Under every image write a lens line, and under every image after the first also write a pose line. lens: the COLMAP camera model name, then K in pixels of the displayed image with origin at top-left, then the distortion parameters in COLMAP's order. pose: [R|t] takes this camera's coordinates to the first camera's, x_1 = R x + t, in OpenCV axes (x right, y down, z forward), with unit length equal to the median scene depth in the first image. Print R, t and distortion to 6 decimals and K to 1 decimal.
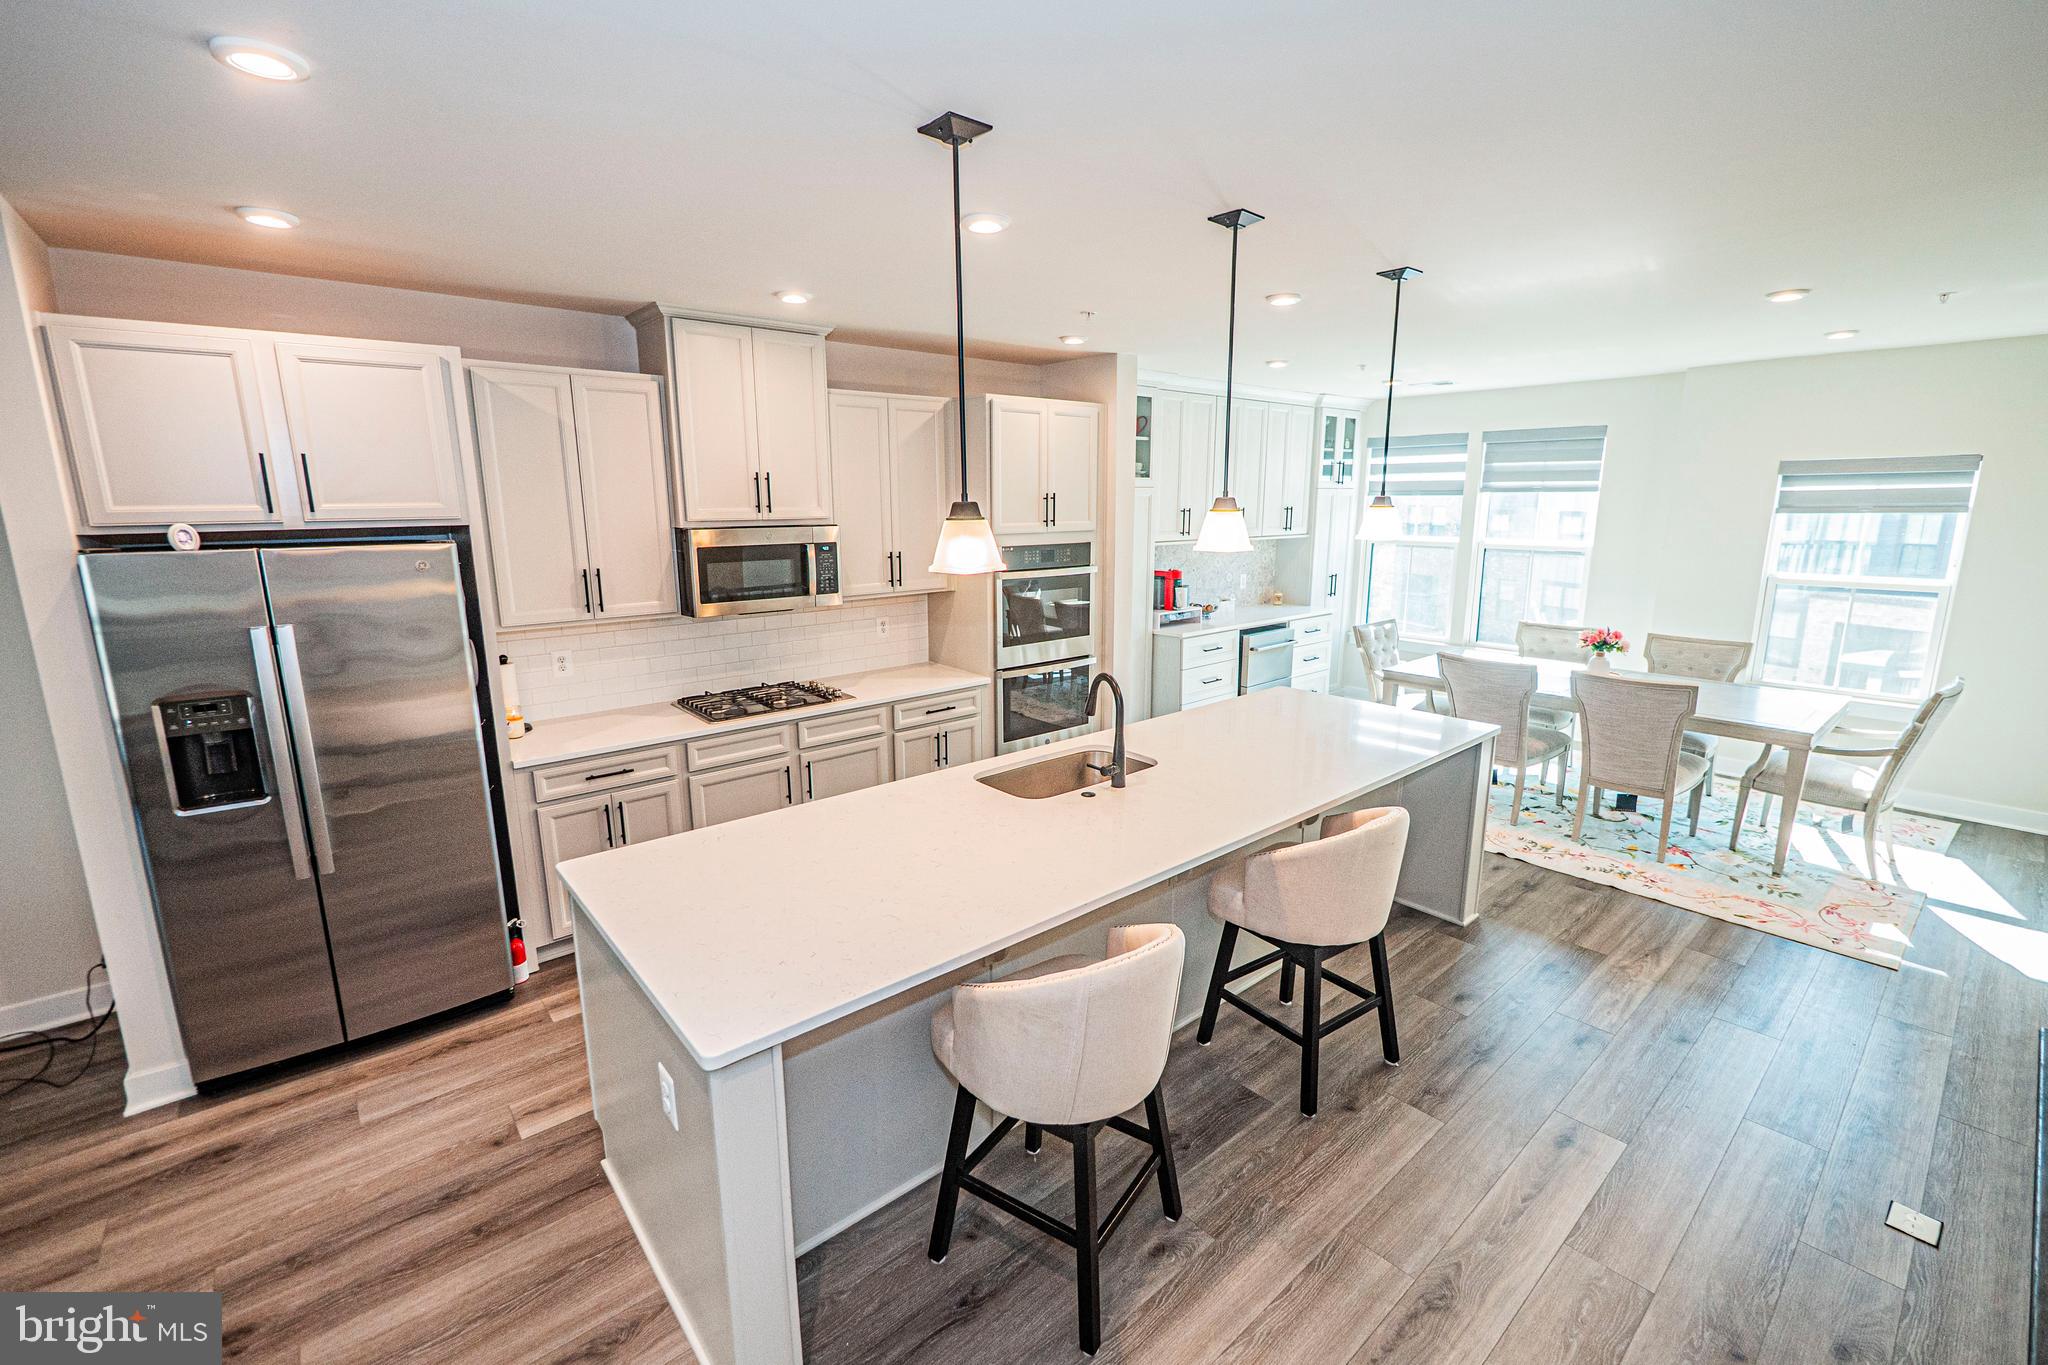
lens RADIAL K [[867.8, 0, 1019.7], [0, 867.8, 675.3], [0, 0, 1]] dist [-0.004717, -0.000256]
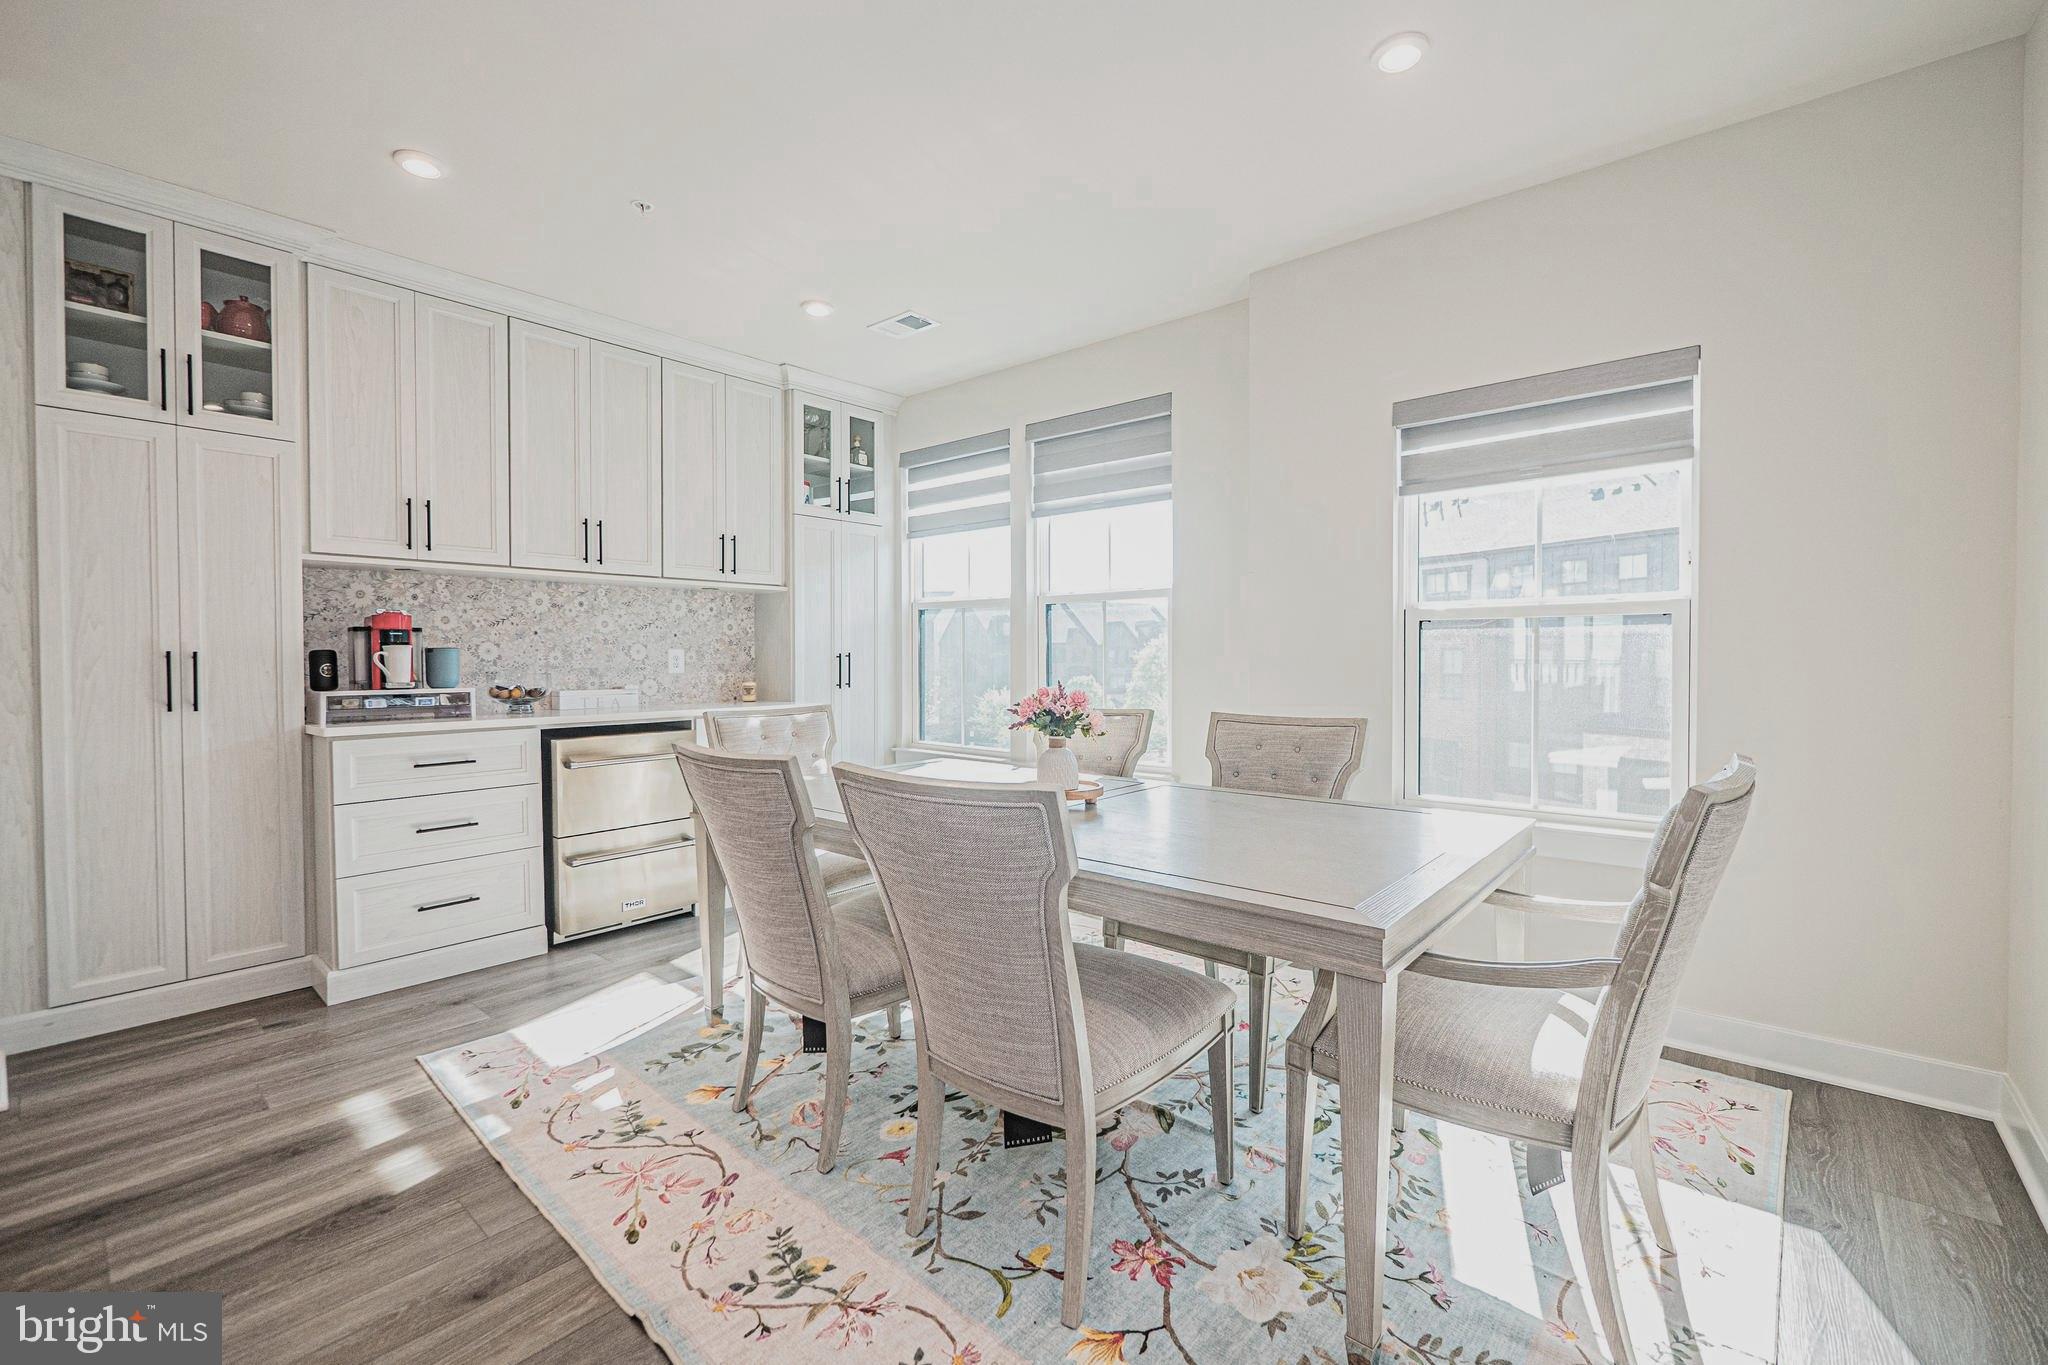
lens RADIAL K [[867.8, 0, 1026.0], [0, 867.8, 674.7], [0, 0, 1]] dist [-0.004717, -0.000256]
pose [[0.987240, -0.002050, 0.159228, 0.588621], [0.030297, 0.984071, -0.175174, 0.020934], [-0.156333, 0.177763, 0.971576, 0.551764]]
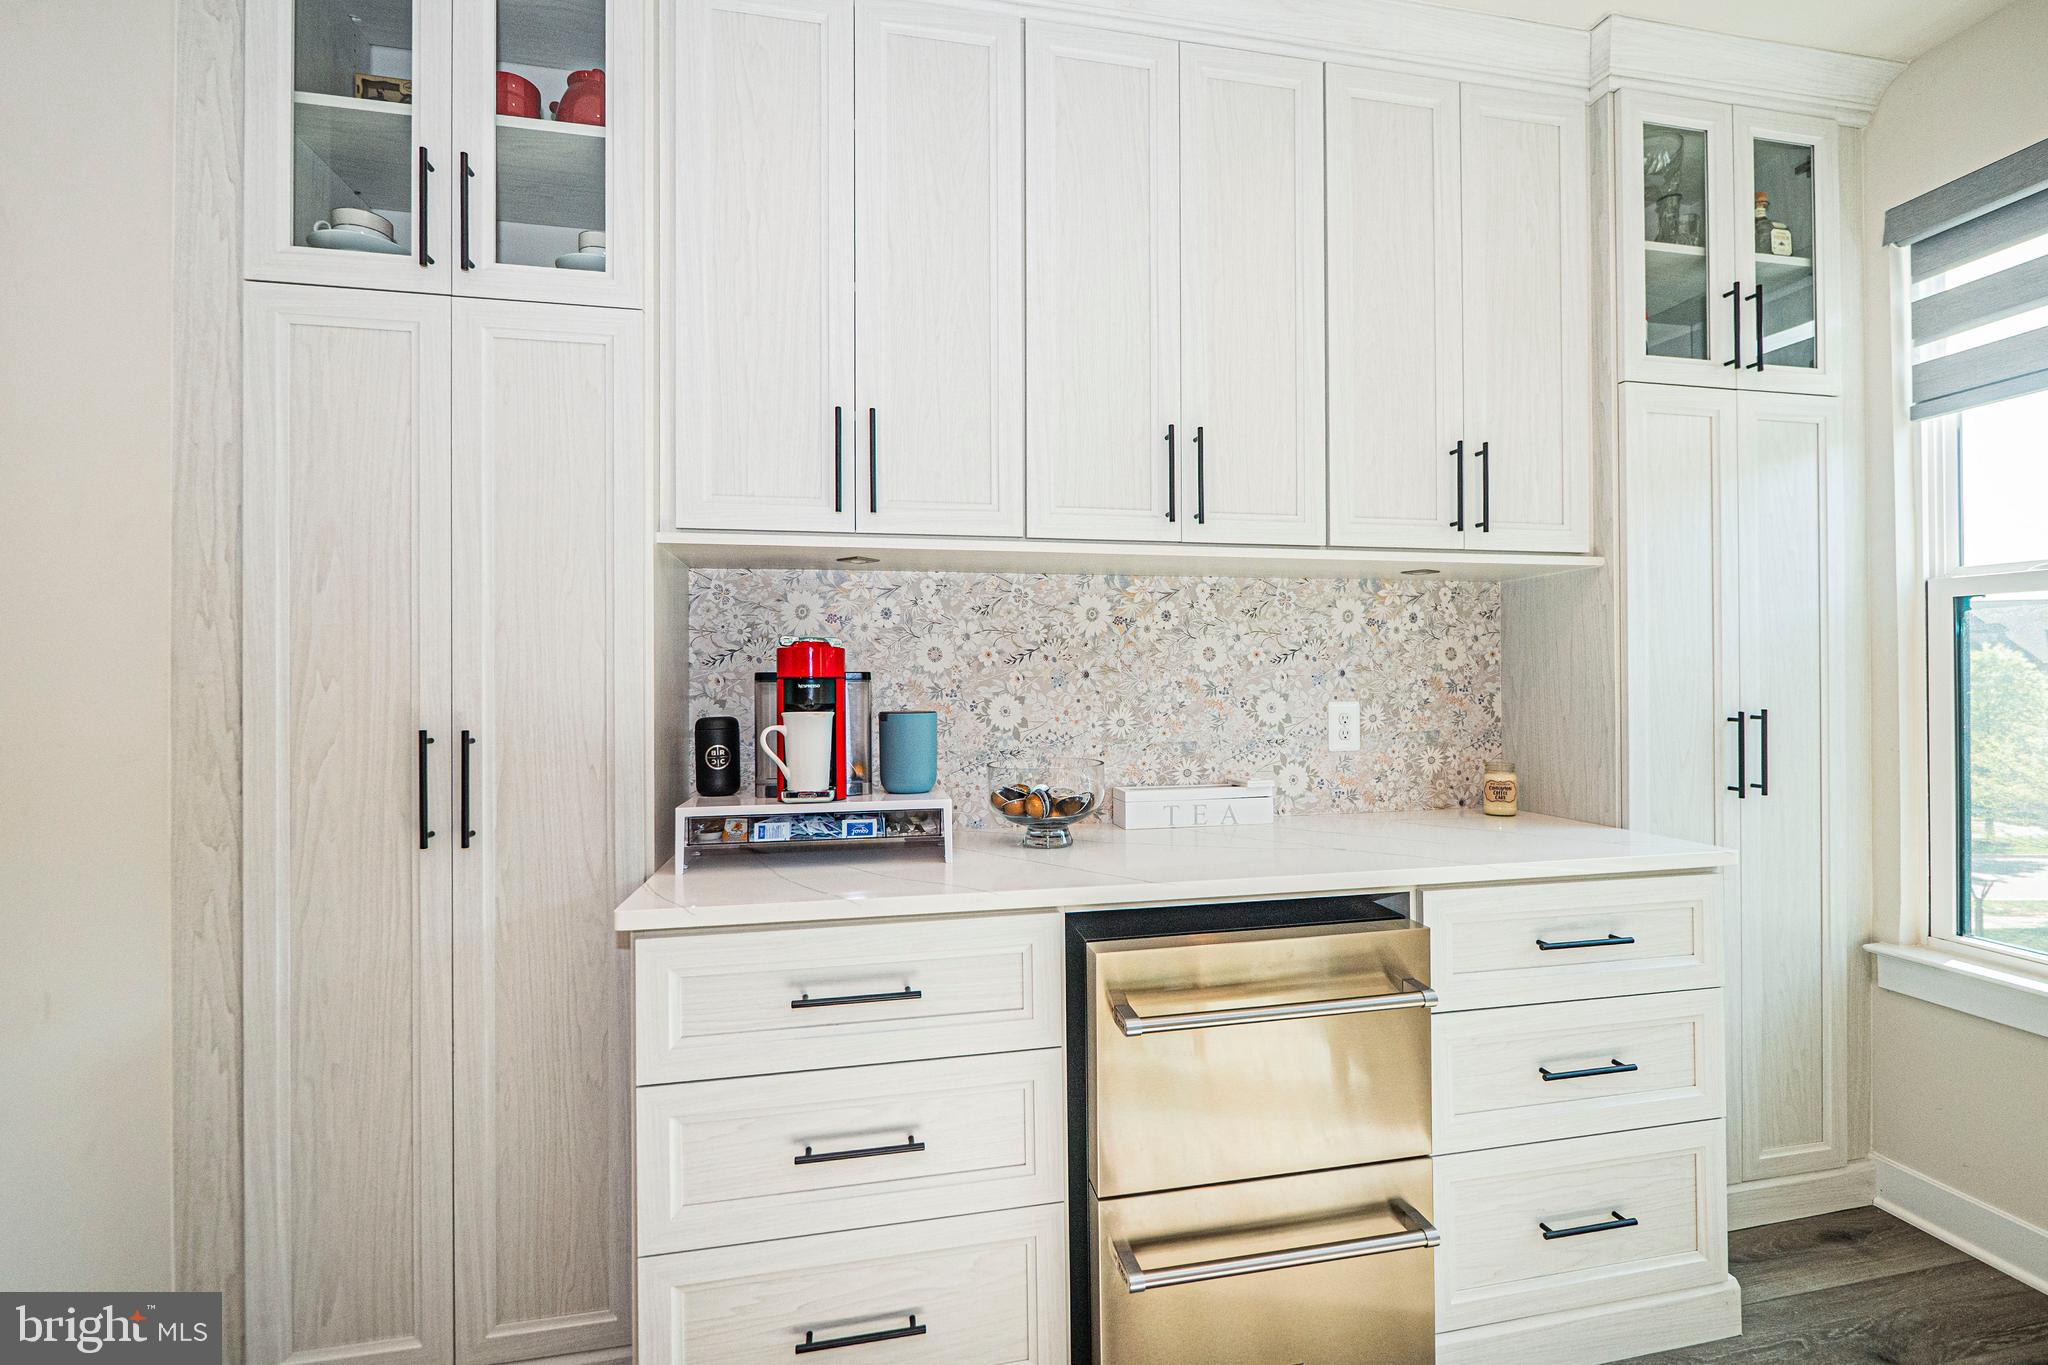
lens RADIAL K [[867.8, 0, 1024.8], [0, 867.8, 672.9], [0, 0, 1]] dist [-0.004717, -0.000256]
pose [[0.876223, -0.006334, -0.481864, 0.446003], [-0.091925, 0.979357, -0.180029, -0.092106], [0.473057, 0.202041, 0.857553, 1.014068]]
